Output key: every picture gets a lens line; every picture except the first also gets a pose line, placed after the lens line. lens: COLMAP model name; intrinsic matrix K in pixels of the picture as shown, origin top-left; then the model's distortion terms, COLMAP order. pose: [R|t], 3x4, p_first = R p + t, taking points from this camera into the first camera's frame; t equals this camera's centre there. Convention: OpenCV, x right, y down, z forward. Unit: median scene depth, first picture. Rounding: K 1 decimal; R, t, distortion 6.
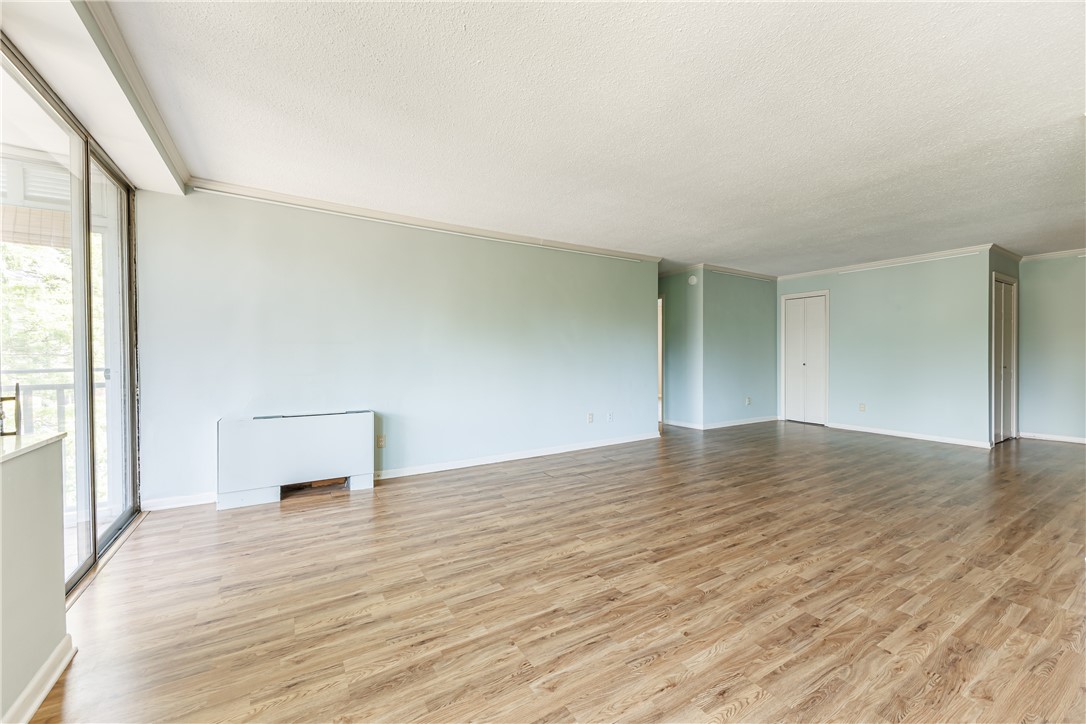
lens RADIAL K [[425.9, 0, 545.8], [0, 425.9, 360.4], [0, 0, 1]] dist [0.011144, -0.002622]
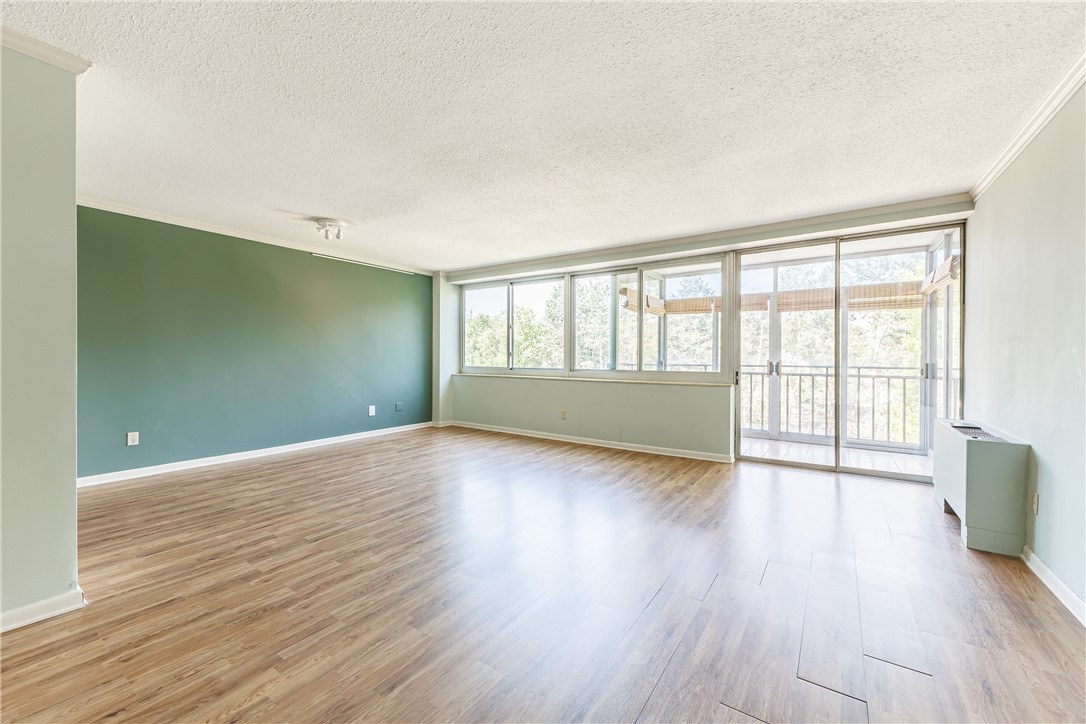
lens RADIAL K [[425.9, 0, 542.5], [0, 425.9, 361.2], [0, 0, 1]] dist [0.011144, -0.002622]
pose [[-0.916332, 0.001373, -0.400416, 0.626131], [-0.006050, 0.999832, 0.017274, -0.018101], [0.400373, 0.018251, -0.916171, 1.666298]]
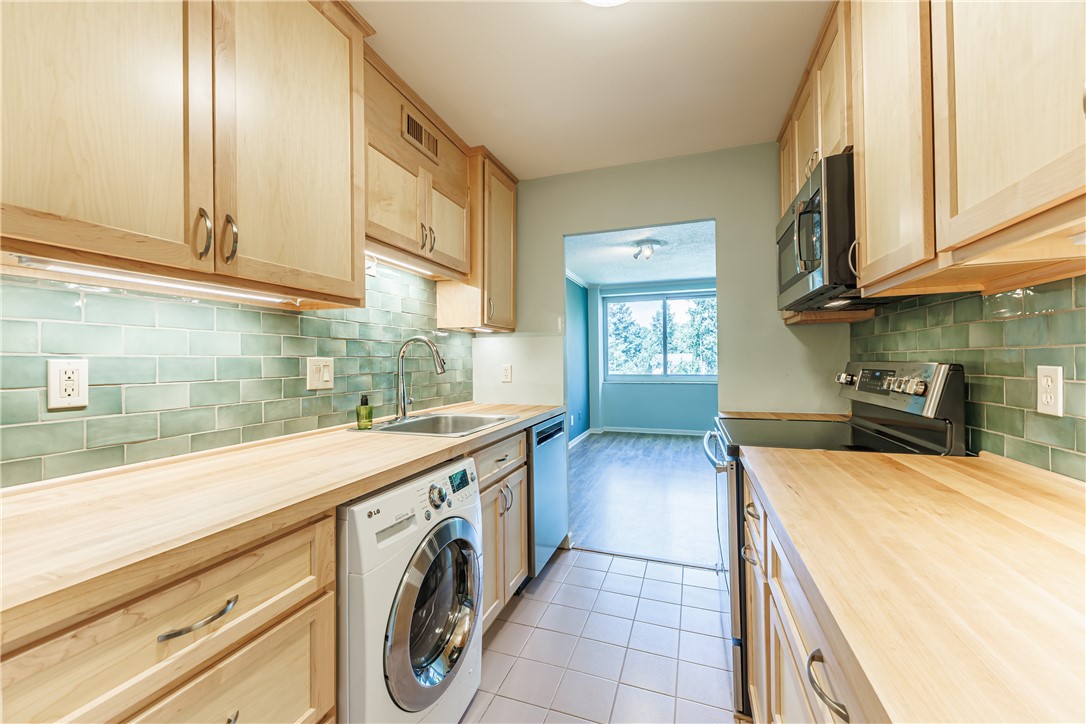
lens RADIAL K [[425.9, 0, 538.2], [0, 425.9, 360.9], [0, 0, 1]] dist [0.011144, -0.002622]
pose [[-0.785772, 0.013083, -0.618378, 1.945711], [0.009604, 0.999914, 0.008951, -0.052612], [0.618441, 0.001094, -0.785830, 1.025903]]
